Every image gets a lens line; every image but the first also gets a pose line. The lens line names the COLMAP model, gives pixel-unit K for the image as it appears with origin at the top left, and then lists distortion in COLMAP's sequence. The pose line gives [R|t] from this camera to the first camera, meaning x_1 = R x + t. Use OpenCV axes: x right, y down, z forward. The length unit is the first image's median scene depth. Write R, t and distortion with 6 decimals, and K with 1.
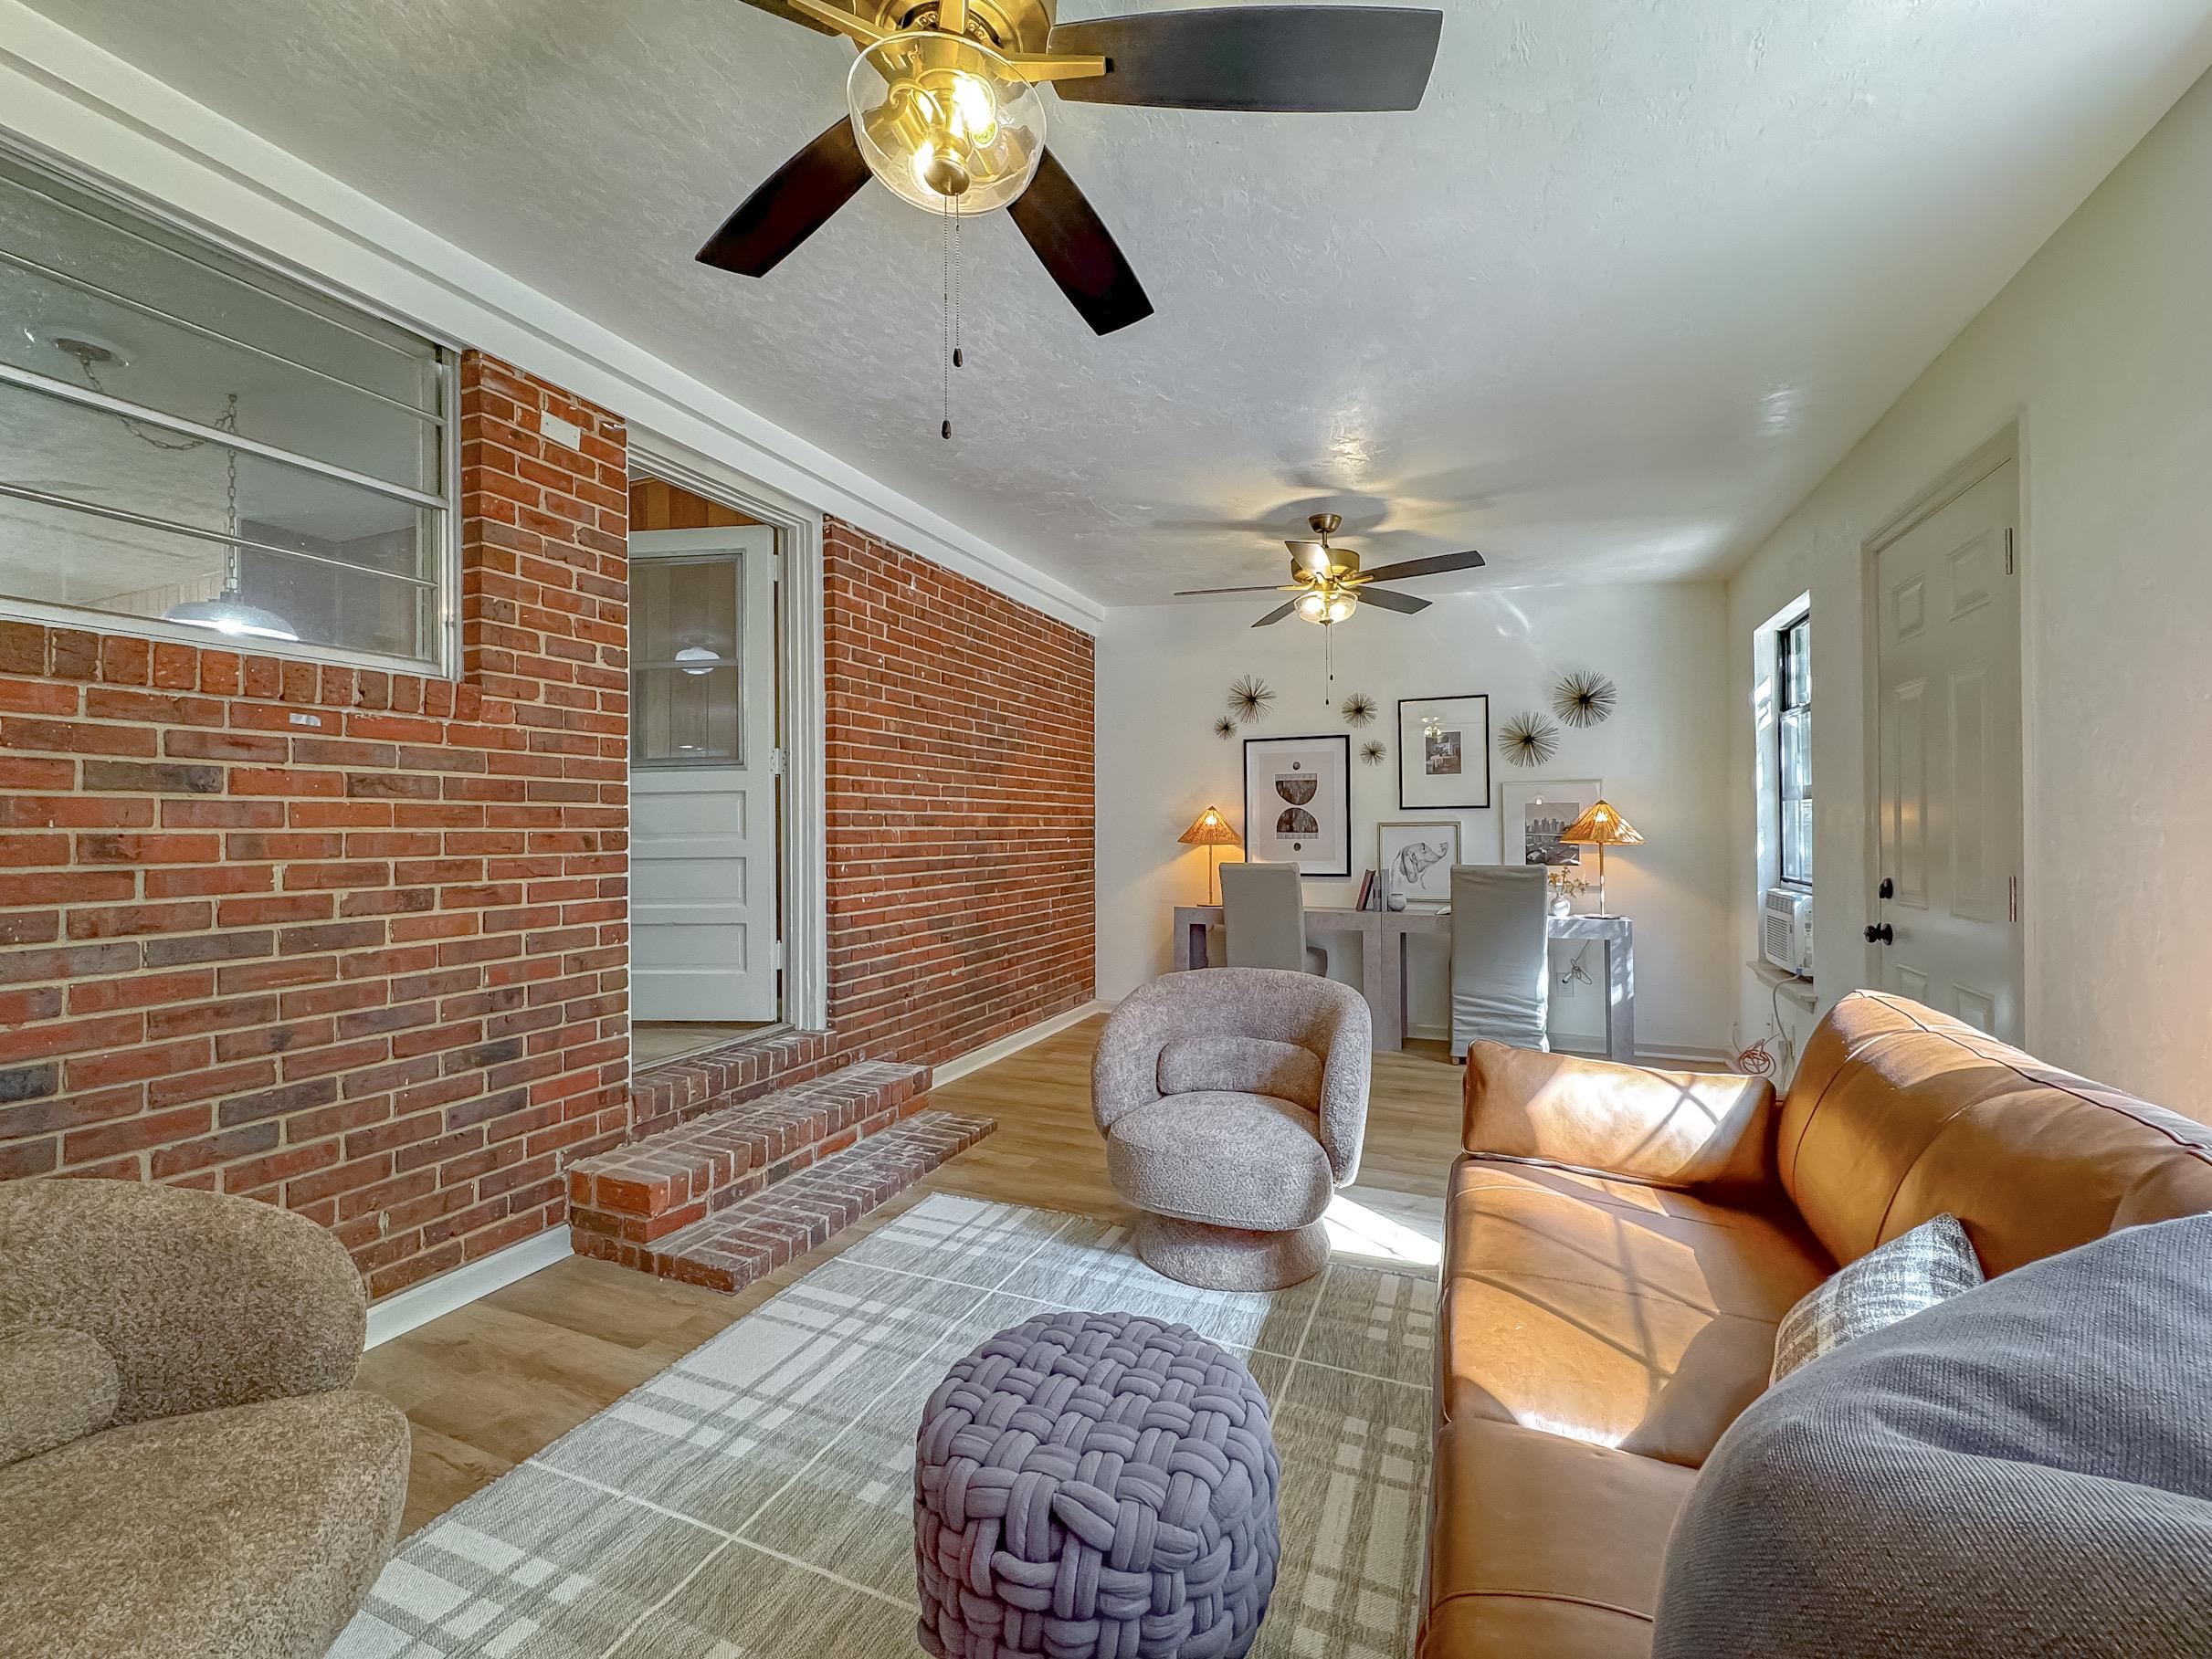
lens RADIAL K [[854.7, 0, 1152.8], [0, 854.7, 825.6], [0, 0, 1]] dist [-0.002263, -0.000047]
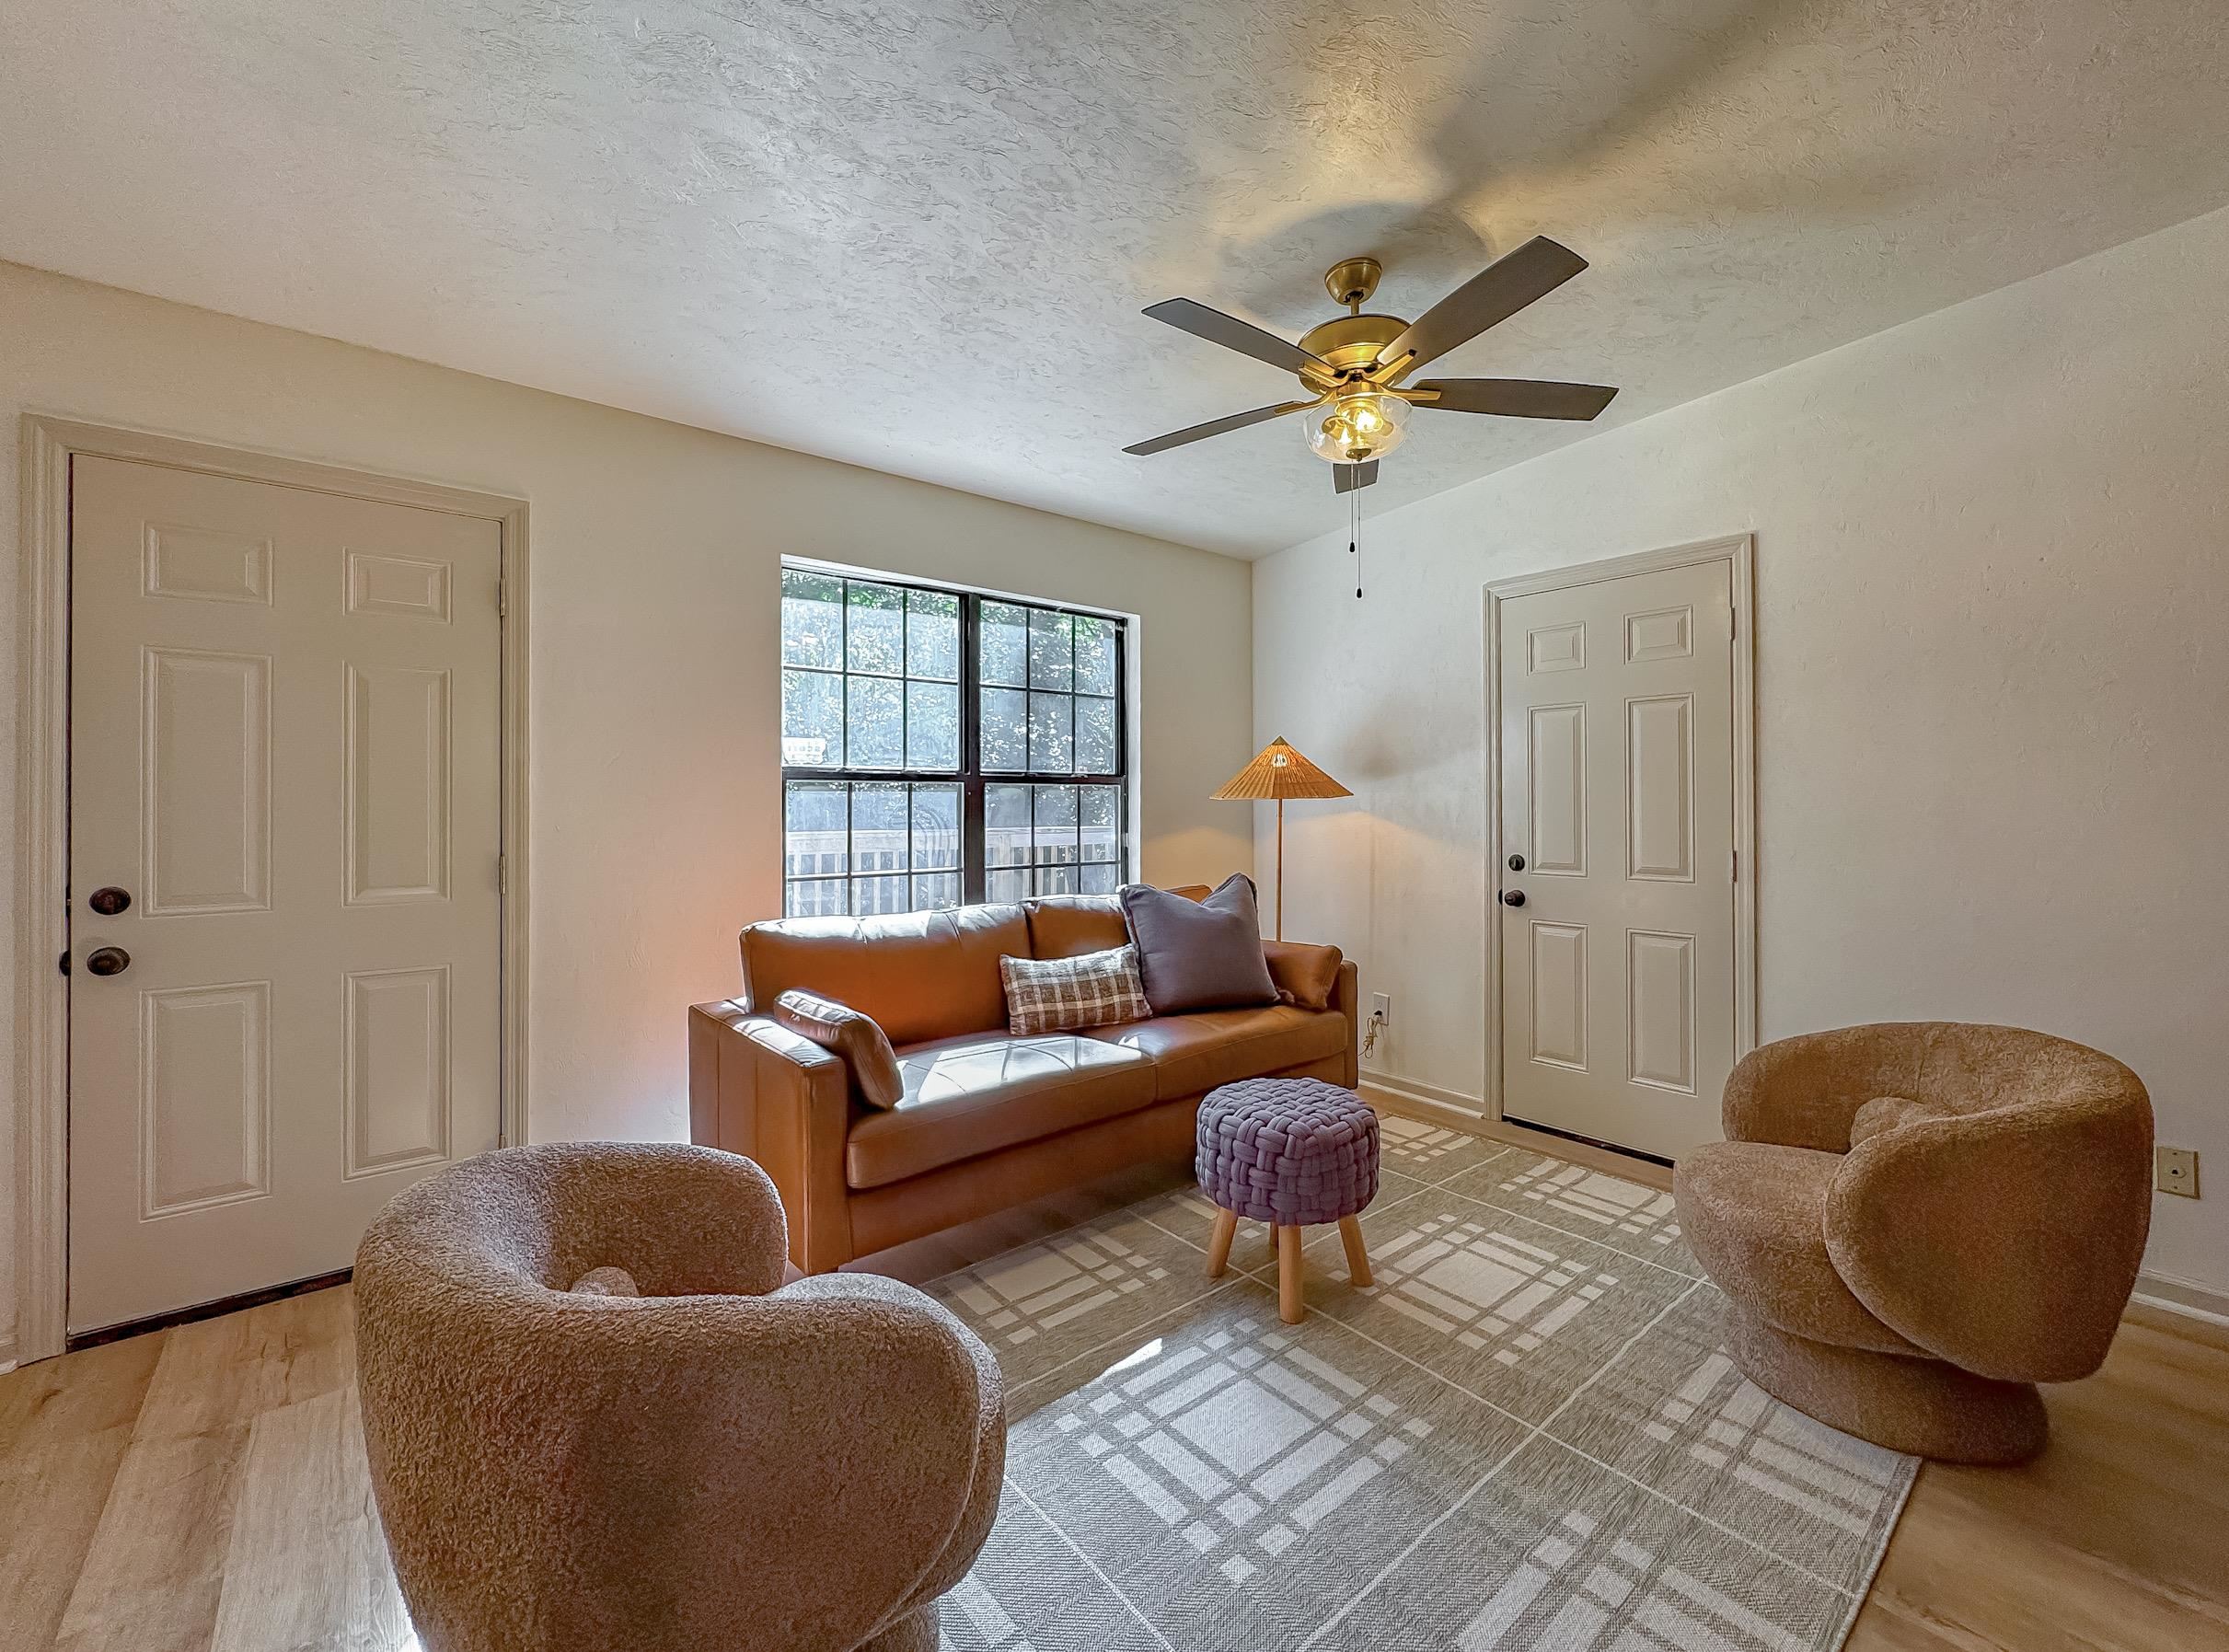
lens RADIAL K [[924.1, 0, 1145.4], [0, 924.1, 813.8], [0, 0, 1]] dist [-0.000439, -0.000155]
pose [[-0.868931, 0.002755, 0.494926, -0.380483], [0.004299, 0.999989, 0.001981, -0.002461], [-0.494915, 0.003849, -0.868933, 1.368608]]
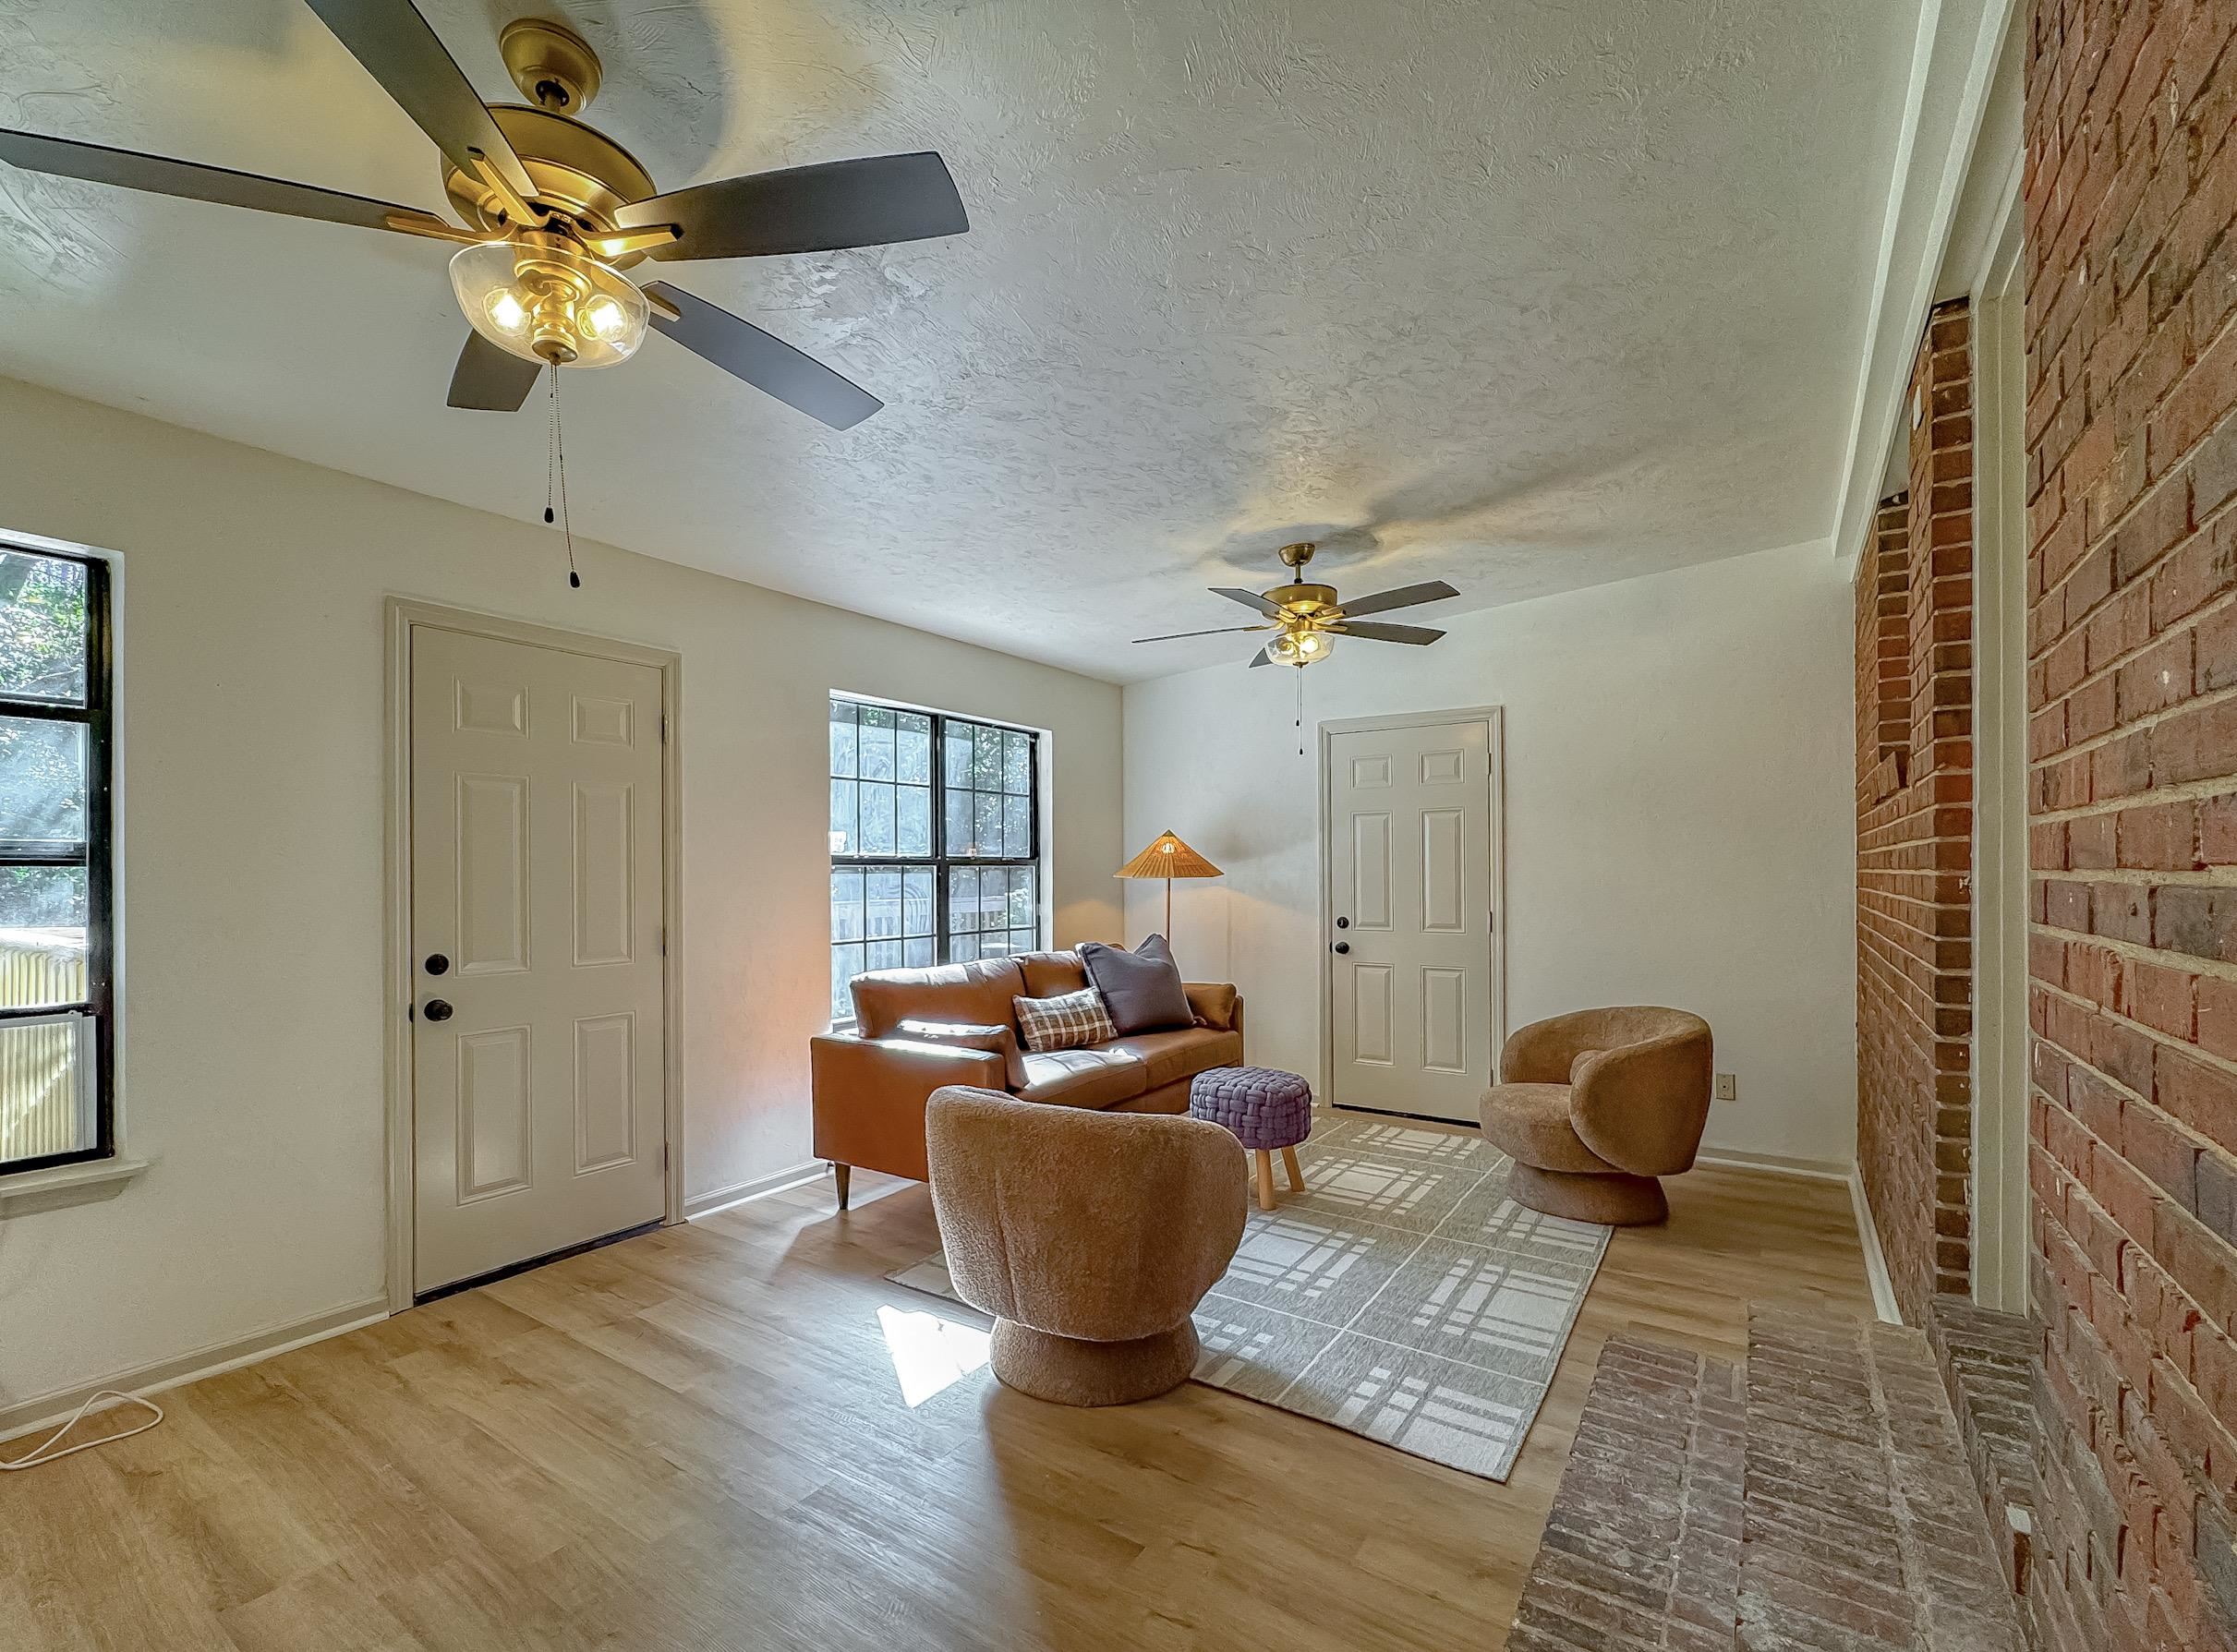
lens RADIAL K [[996.1, 0, 1035.6], [0, 996.1, 886.7], [0, 0, 1]] dist [-0.001287, 0.000046]
pose [[-0.957434, 0.008665, 0.288522, -0.164379], [0.010996, 0.999919, 0.006460, -0.019171], [-0.288443, 0.009357, -0.957451, 2.081356]]
